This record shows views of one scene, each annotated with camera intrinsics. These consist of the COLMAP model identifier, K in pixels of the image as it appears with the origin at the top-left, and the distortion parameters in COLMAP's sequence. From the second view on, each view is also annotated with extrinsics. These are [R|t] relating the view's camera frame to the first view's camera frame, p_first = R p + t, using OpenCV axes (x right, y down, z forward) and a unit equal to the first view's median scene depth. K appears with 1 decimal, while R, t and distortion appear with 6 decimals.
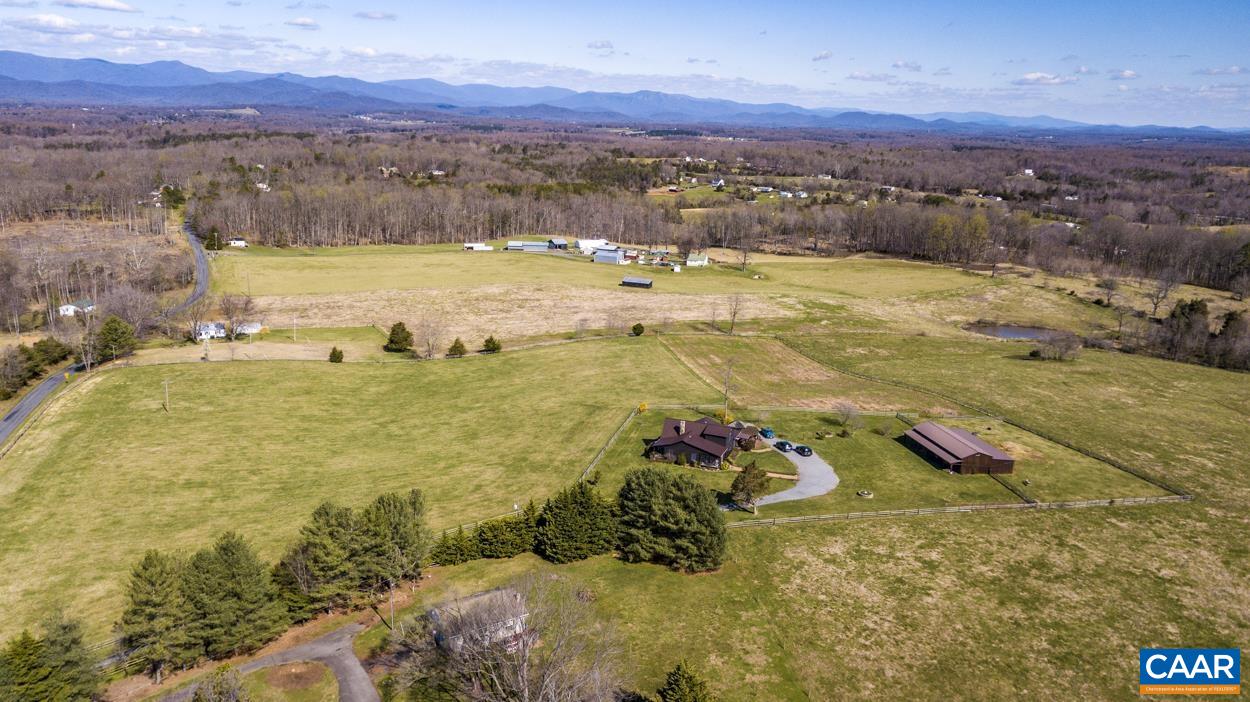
lens RADIAL K [[945.5, 0, 609.9], [0, 945.5, 349.4], [0, 0, 1]] dist [0.026454, 0.009275]
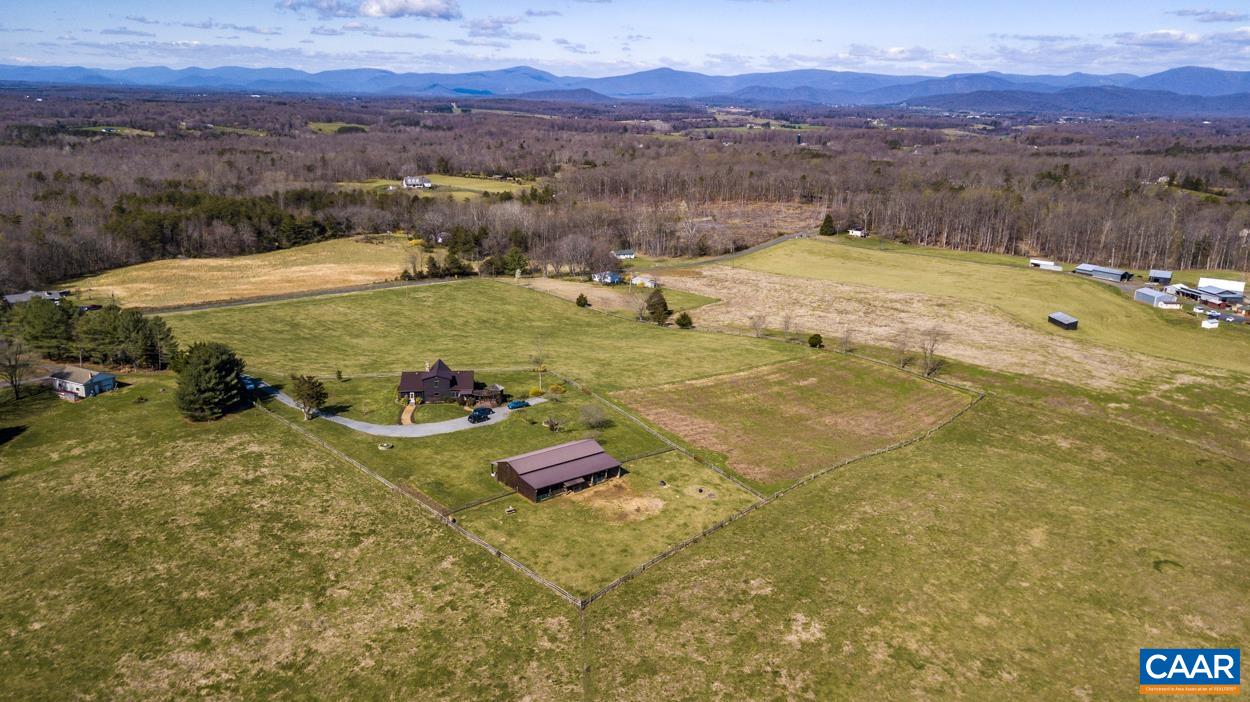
lens RADIAL K [[945.5, 0, 609.9], [0, 945.5, 349.4], [0, 0, 1]] dist [0.026454, 0.009275]
pose [[0.475188, 0.210598, -0.854310, 0.444498], [-0.223148, 0.968035, 0.114512, -0.045202], [0.851118, 0.136223, 0.506993, 0.231886]]
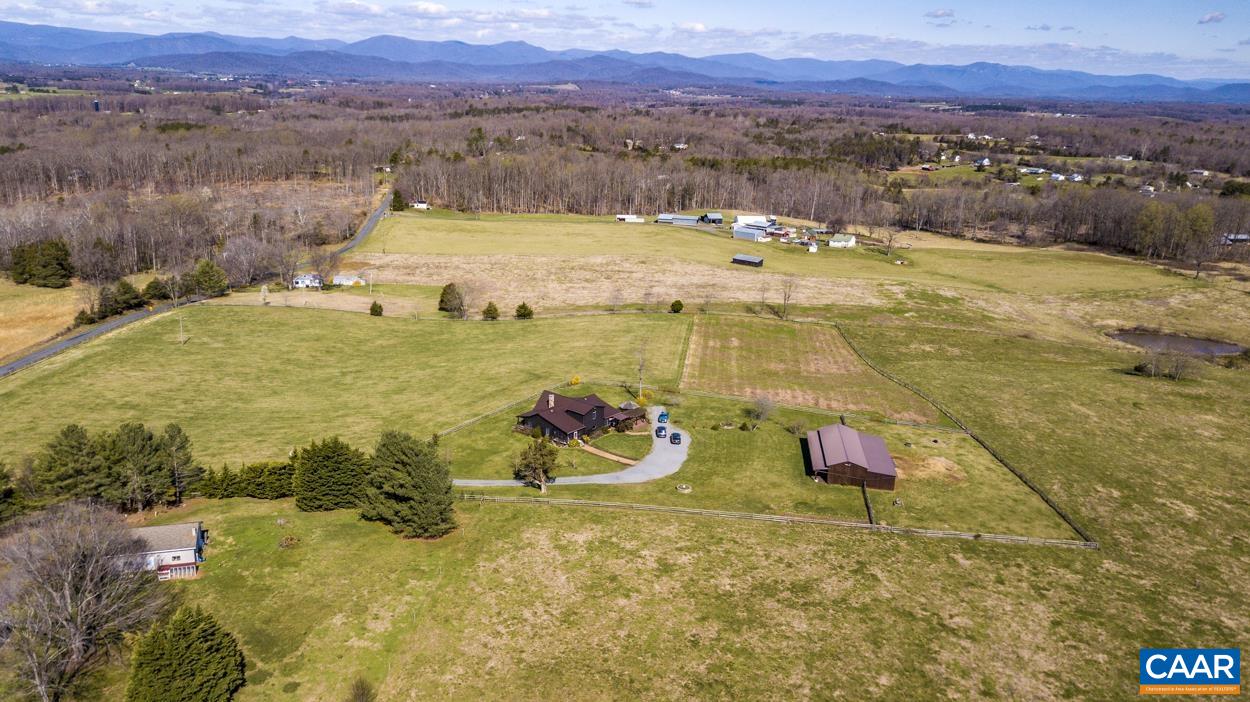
lens RADIAL K [[945.5, 0, 609.9], [0, 945.5, 349.4], [0, 0, 1]] dist [0.026454, 0.009275]
pose [[0.947954, 0.084641, -0.306952, 0.166267], [-0.077026, 0.996347, 0.036860, -0.004531], [0.308950, -0.011298, 0.951011, 0.032522]]
